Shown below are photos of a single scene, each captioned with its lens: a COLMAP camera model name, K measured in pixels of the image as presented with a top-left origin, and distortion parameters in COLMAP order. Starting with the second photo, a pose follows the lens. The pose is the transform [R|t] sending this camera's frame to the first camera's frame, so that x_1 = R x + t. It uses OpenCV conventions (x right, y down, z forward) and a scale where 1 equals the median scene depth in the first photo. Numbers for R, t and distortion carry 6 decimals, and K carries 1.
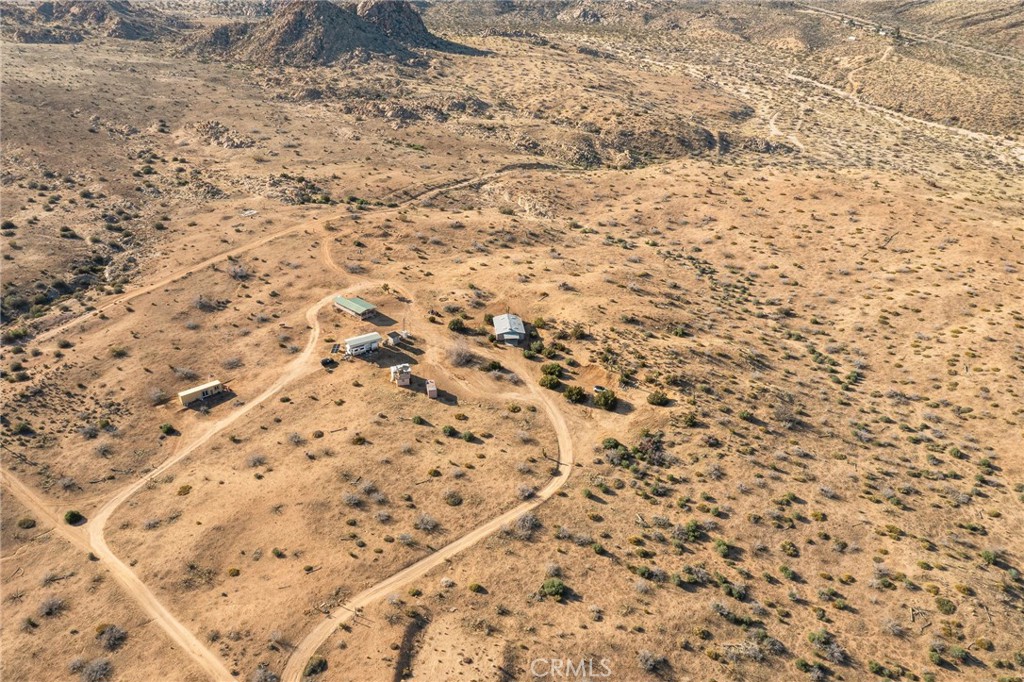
lens RADIAL K [[813.5, 0, 507.9], [0, 813.5, 339.8], [0, 0, 1]] dist [-0.012192, -0.001237]
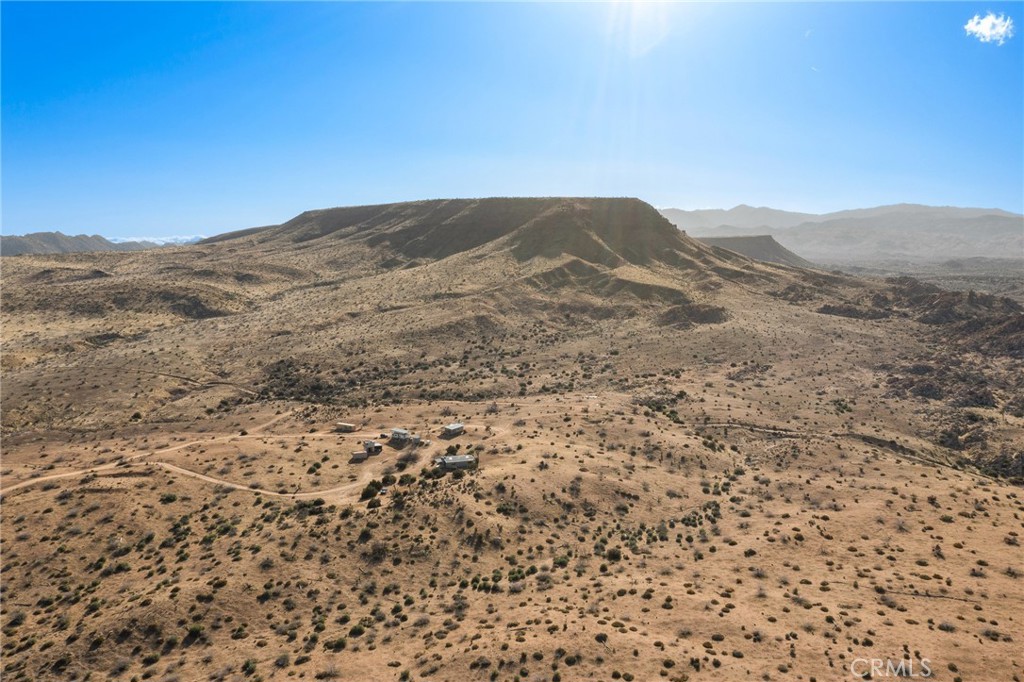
lens RADIAL K [[798.2, 0, 512.0], [0, 798.2, 341.0], [0, 0, 1]] dist [-0.008798, -0.003019]
pose [[0.287287, 0.098551, -0.952761, 0.594443], [-0.440040, 0.897092, -0.039893, -0.084712], [0.850783, 0.430713, 0.301089, 0.292133]]
